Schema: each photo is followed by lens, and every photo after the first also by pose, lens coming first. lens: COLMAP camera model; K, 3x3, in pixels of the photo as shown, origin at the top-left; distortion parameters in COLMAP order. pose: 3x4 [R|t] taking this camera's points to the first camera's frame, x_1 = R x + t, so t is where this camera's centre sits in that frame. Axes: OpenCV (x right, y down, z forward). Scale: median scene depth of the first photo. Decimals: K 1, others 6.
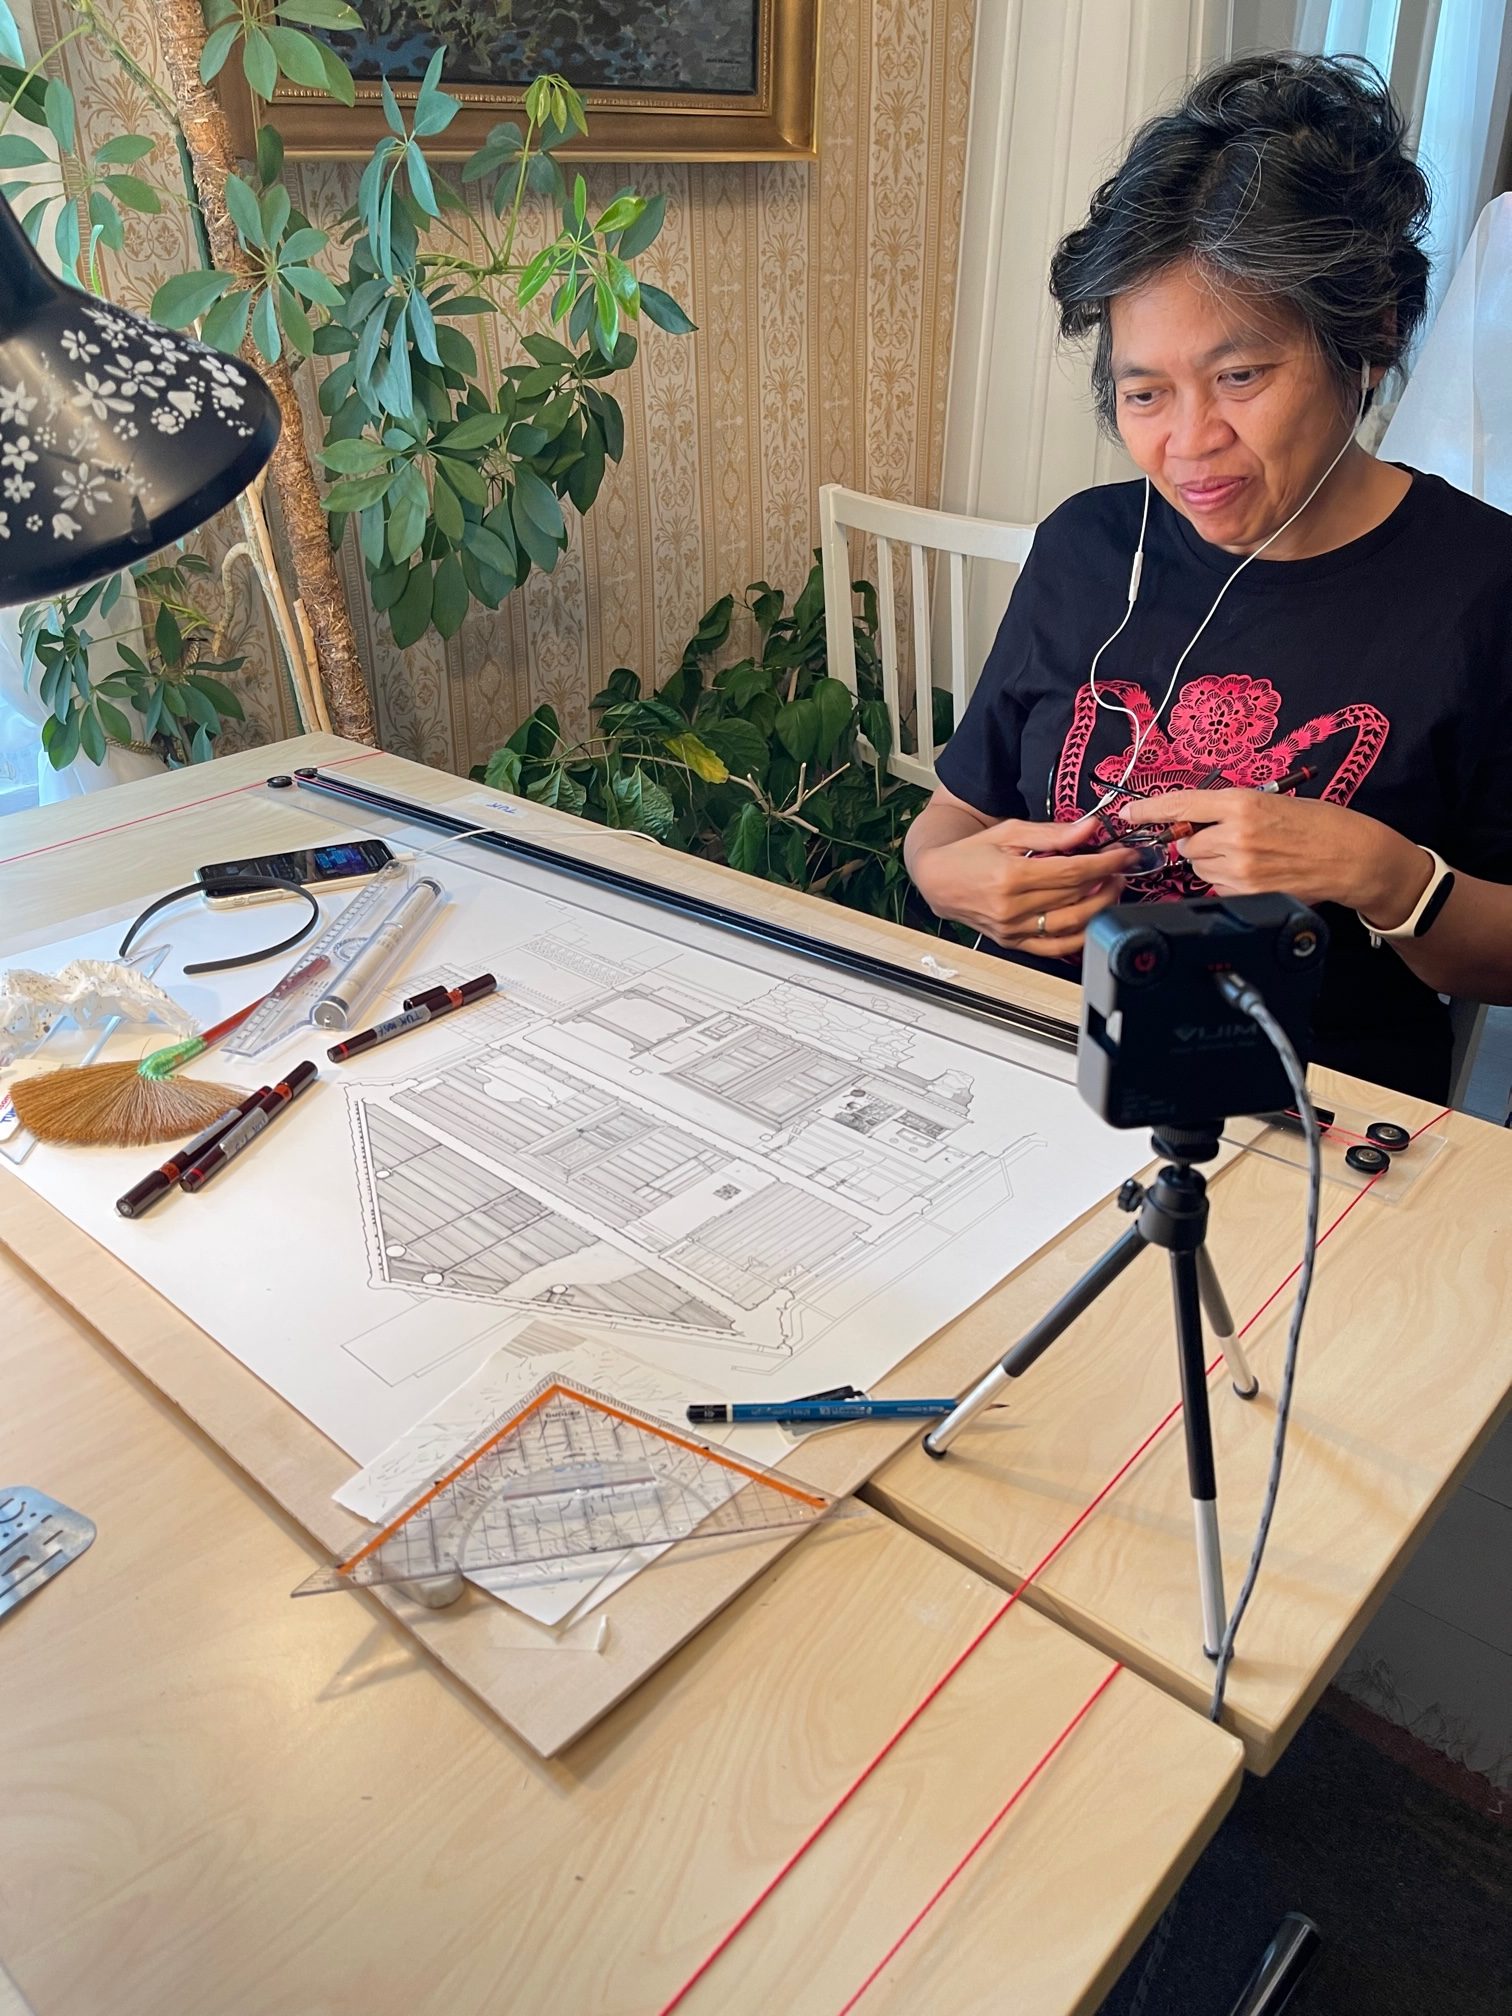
lens RADIAL K [[1517.8, 0, 761.1], [0, 1517.8, 1001.9], [0, 0, 1]] dist [0.033025, -0.016198]
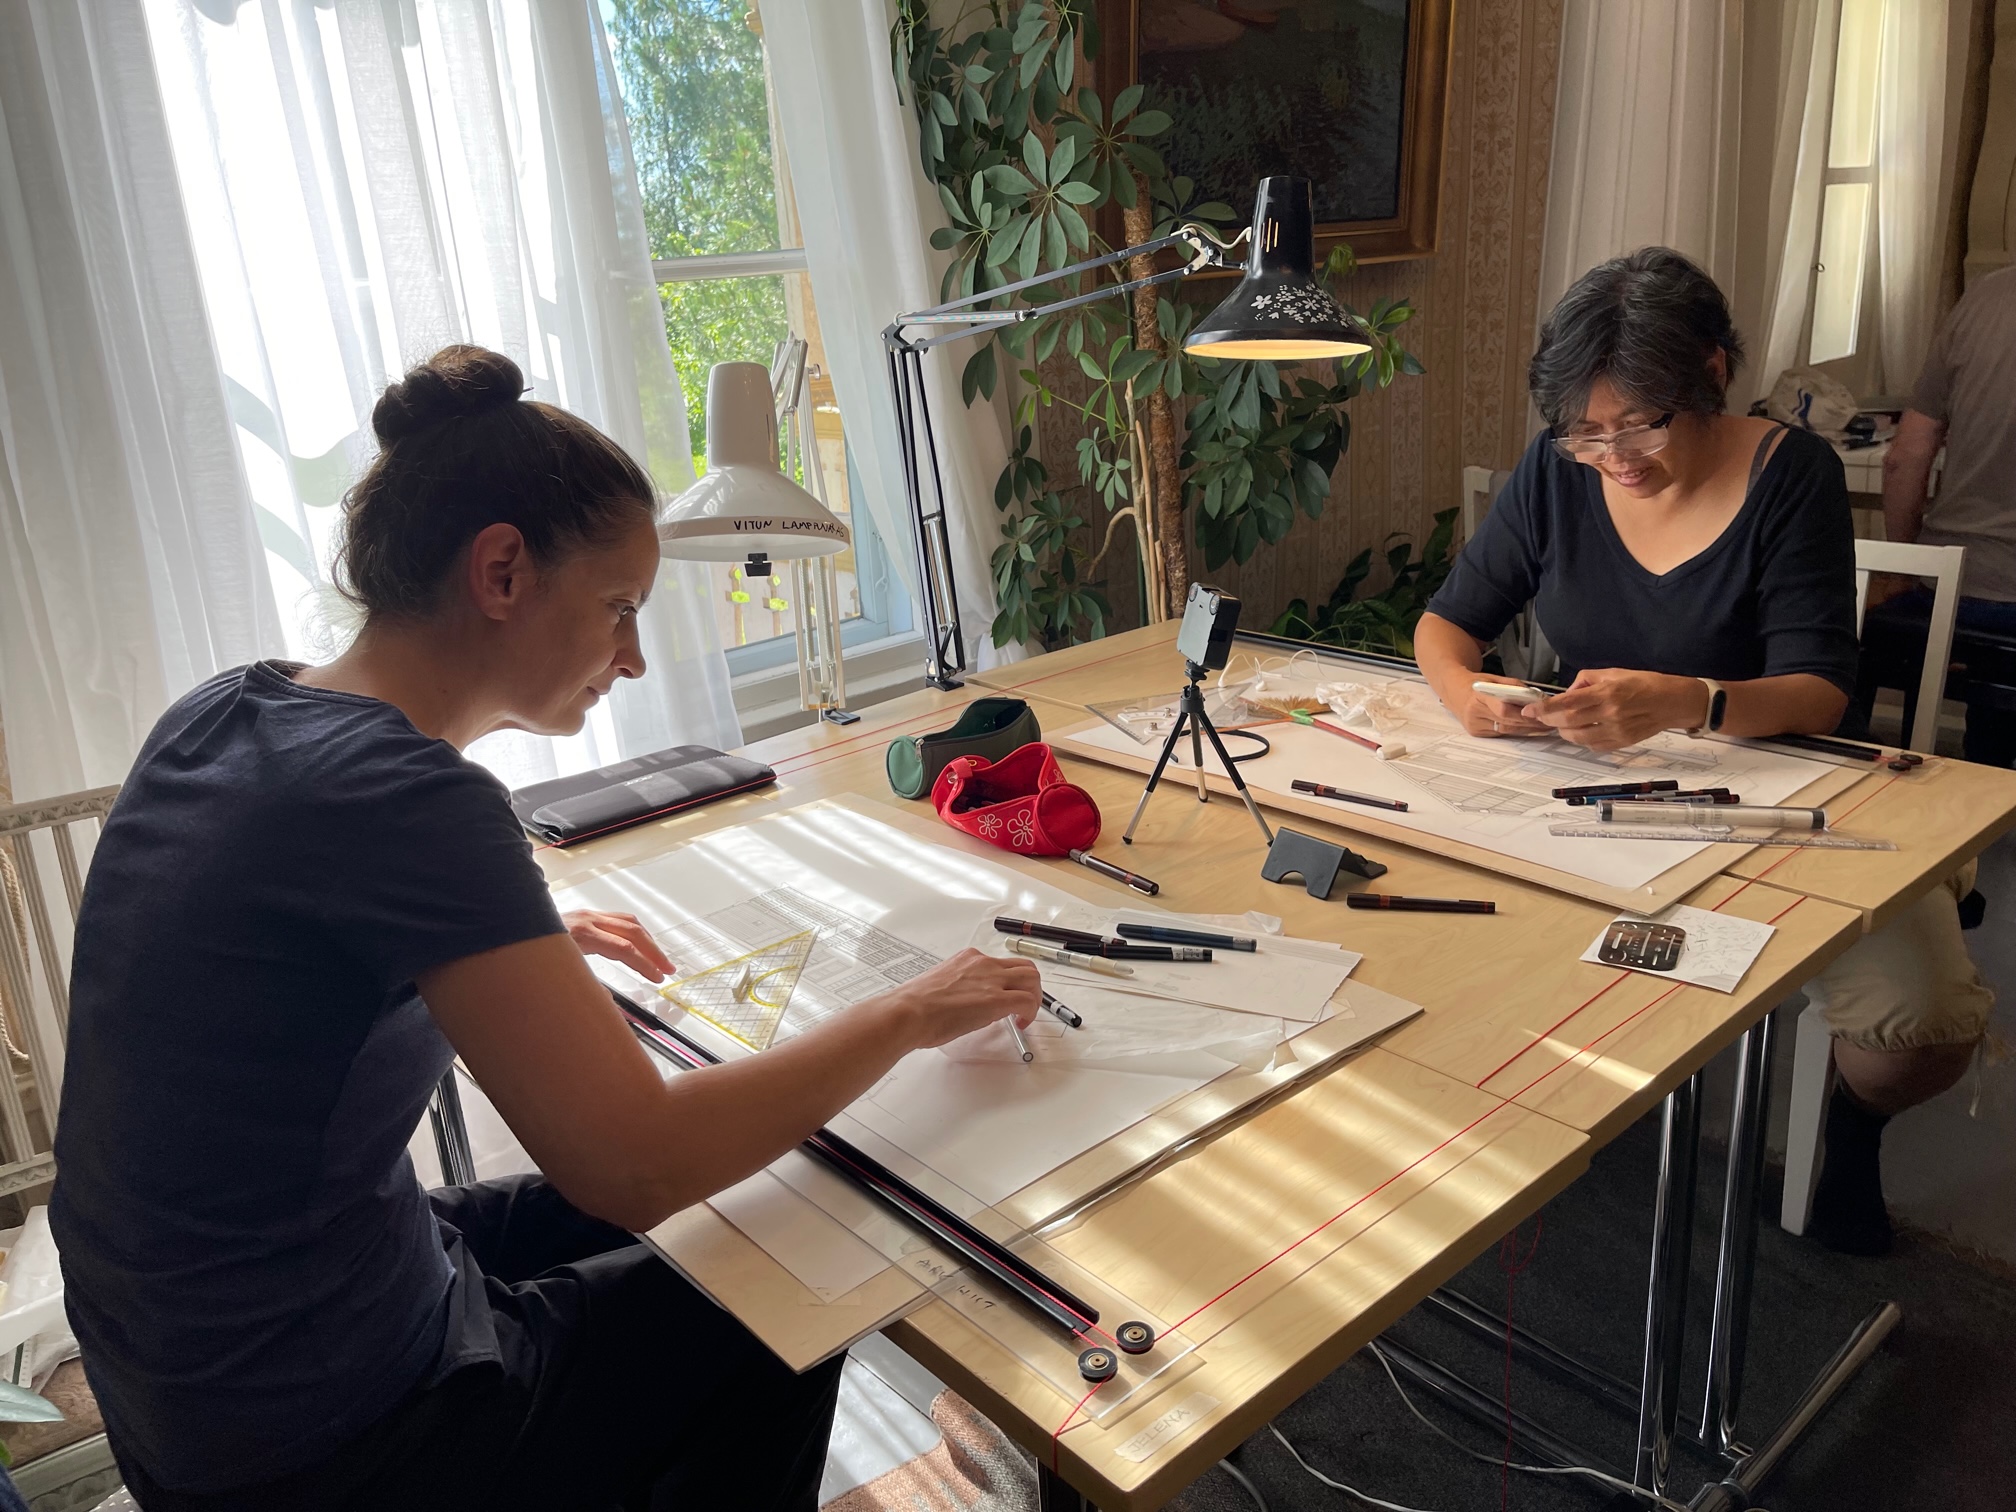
lens RADIAL K [[1517.8, 0, 1005.2], [0, 1517.8, 762.9], [0, 0, 1]] dist [0.033025, -0.016198]
pose [[0.991334, 0.000894, -0.131360, -0.168688], [-0.020800, 0.988430, -0.150245, 0.143433], [0.129706, 0.151675, 0.979883, -0.376874]]
